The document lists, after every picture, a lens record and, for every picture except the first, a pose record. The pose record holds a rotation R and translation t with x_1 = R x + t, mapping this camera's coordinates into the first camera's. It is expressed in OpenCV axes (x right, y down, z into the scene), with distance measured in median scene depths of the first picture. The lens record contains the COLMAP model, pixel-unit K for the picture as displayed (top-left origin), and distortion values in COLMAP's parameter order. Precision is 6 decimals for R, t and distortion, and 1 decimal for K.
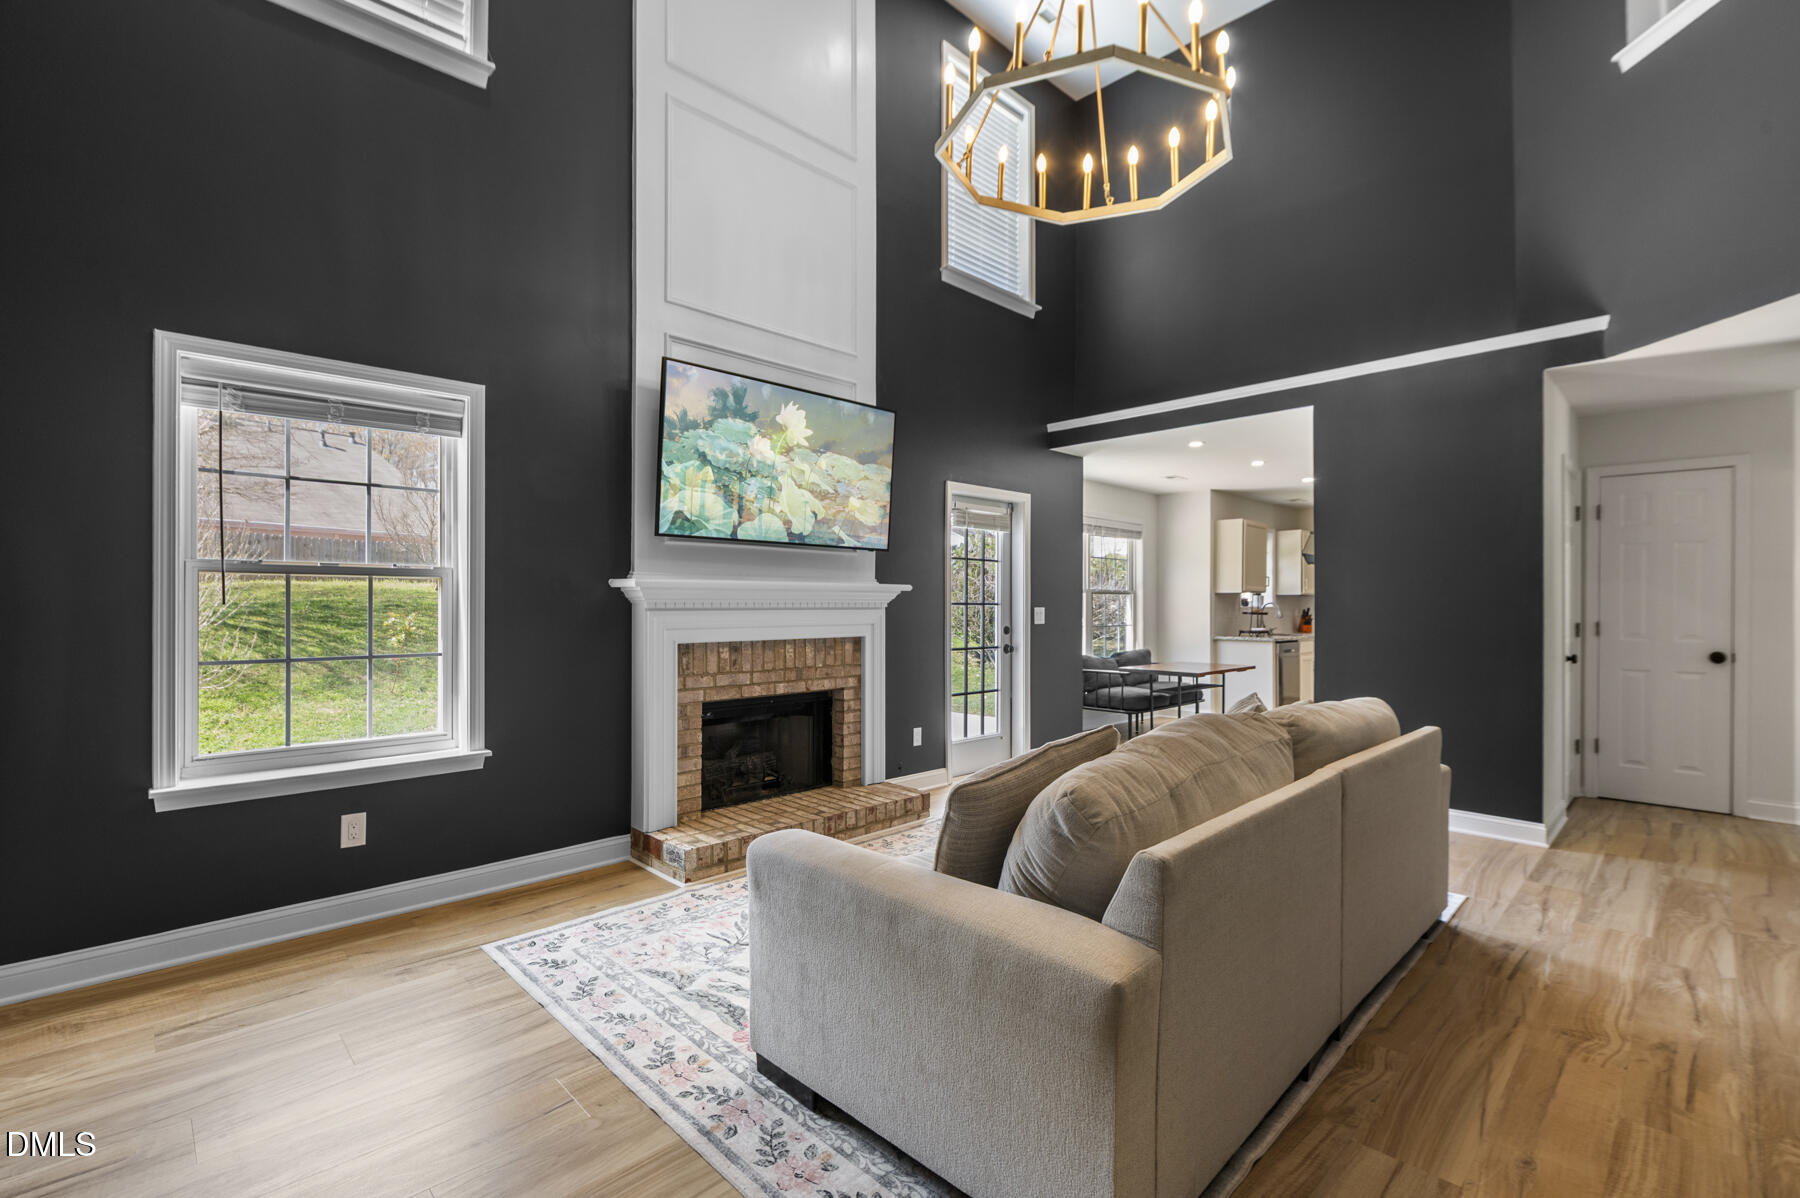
lens RADIAL K [[811.9, 0, 951.0], [0, 811.9, 598.6], [0, 0, 1]] dist [-0.002419, -0.000218]
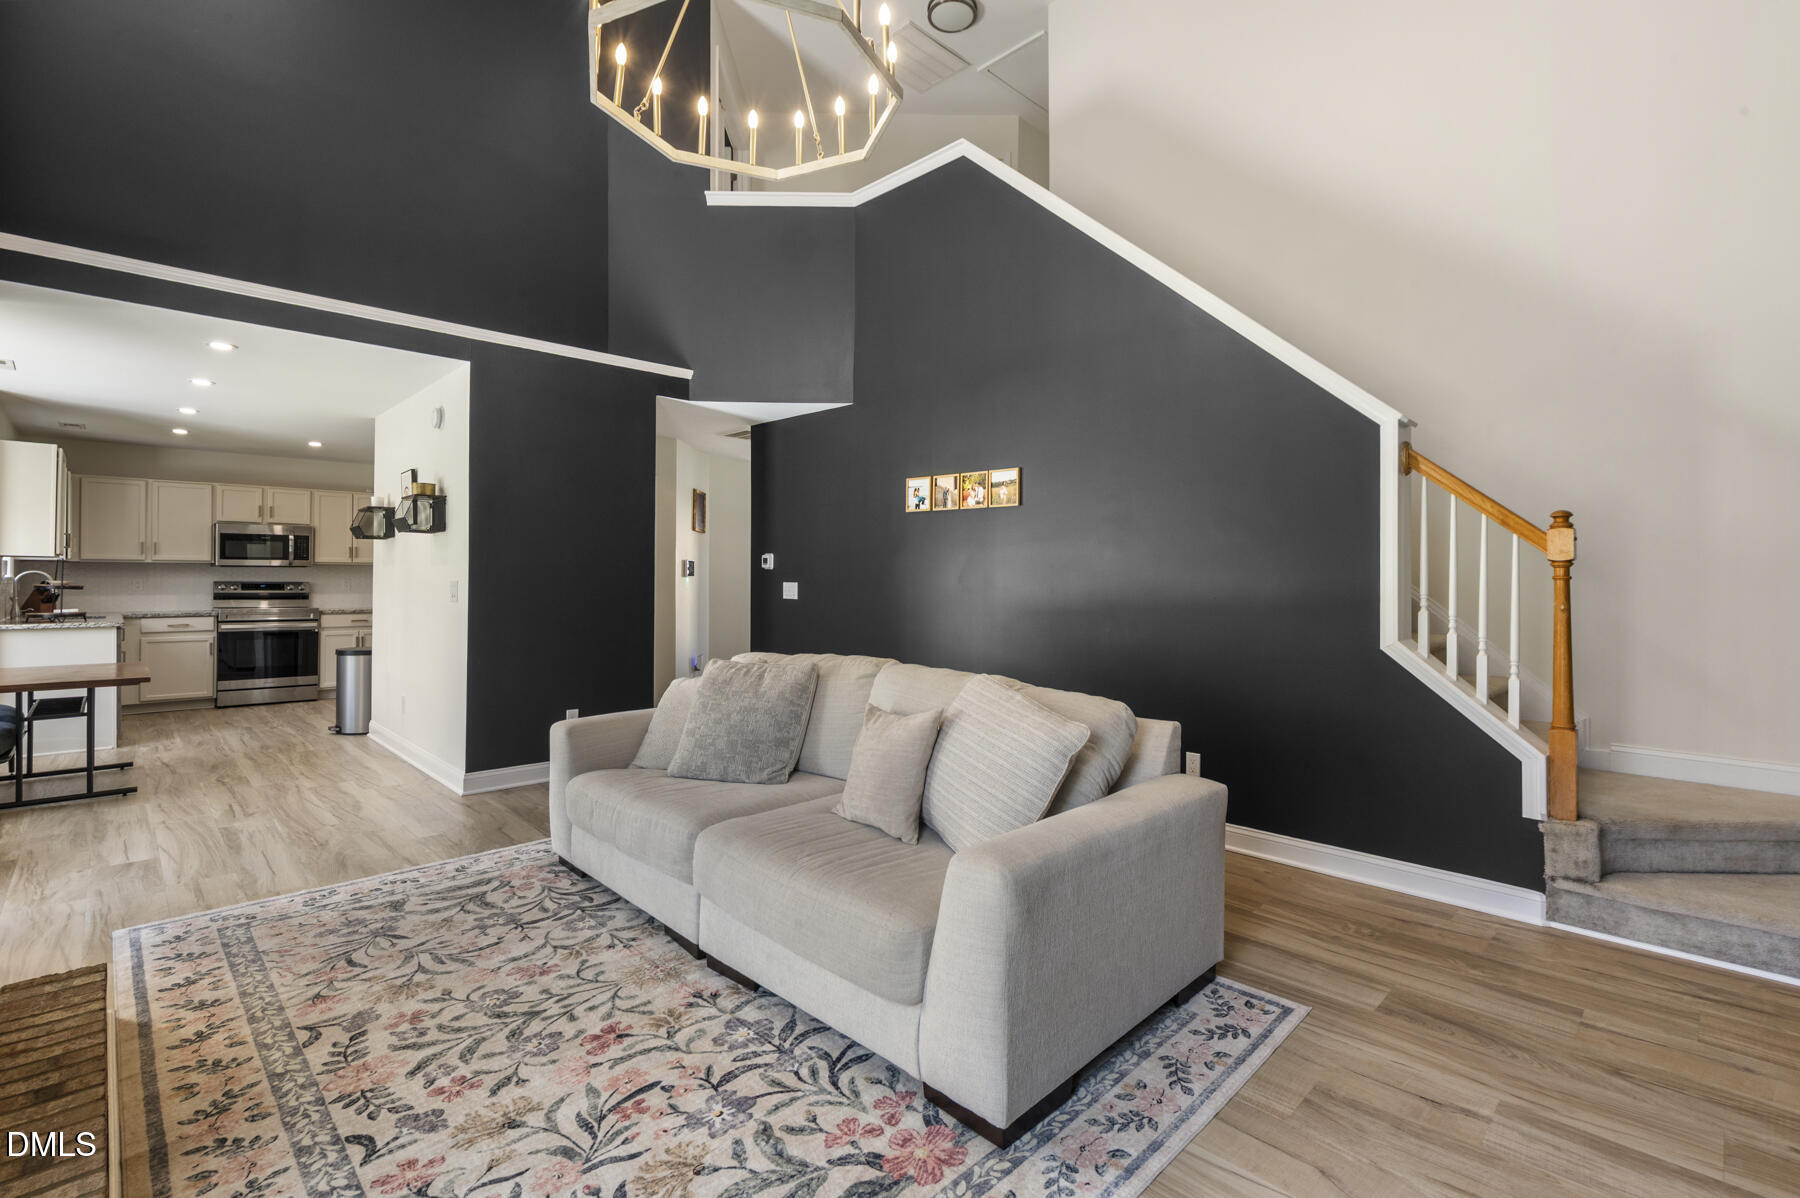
lens RADIAL K [[804.0, 0, 908.2], [0, 804.0, 575.3], [0, 0, 1]] dist [-0.001492, -0.000286]
pose [[0.028028, -0.000896, 0.999607, -0.457377], [-0.010601, 0.999943, 0.001194, 0.000093], [-0.999551, -0.010630, 0.028017, 0.468667]]
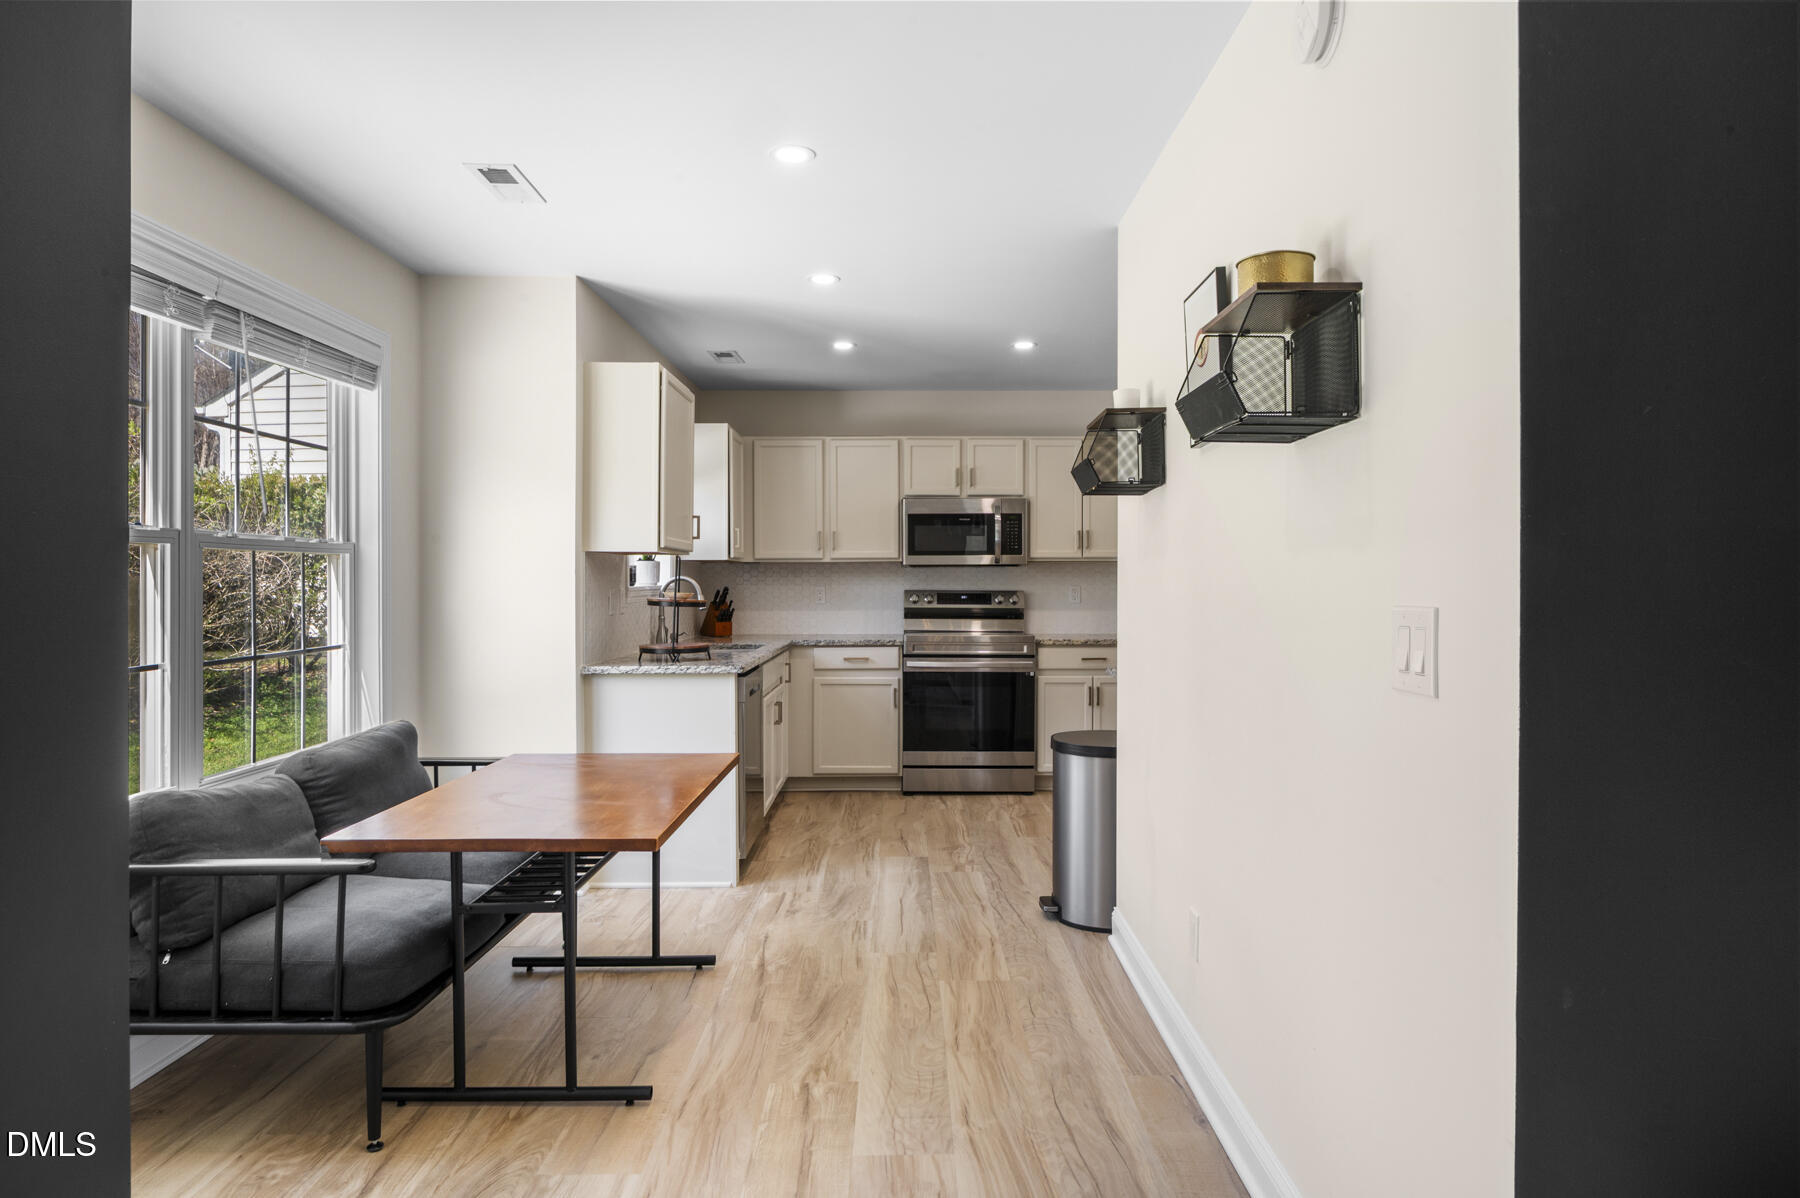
lens RADIAL K [[1025.9, 0, 907.1], [0, 1025.9, 575.4], [0, 0, 1]] dist [-0.001762, 0.000580]
pose [[0.723784, -0.004533, 0.690012, 0.170159], [0.000813, 0.999983, 0.005715, 0.002400], [-0.690026, -0.003576, 0.723775, 0.919723]]
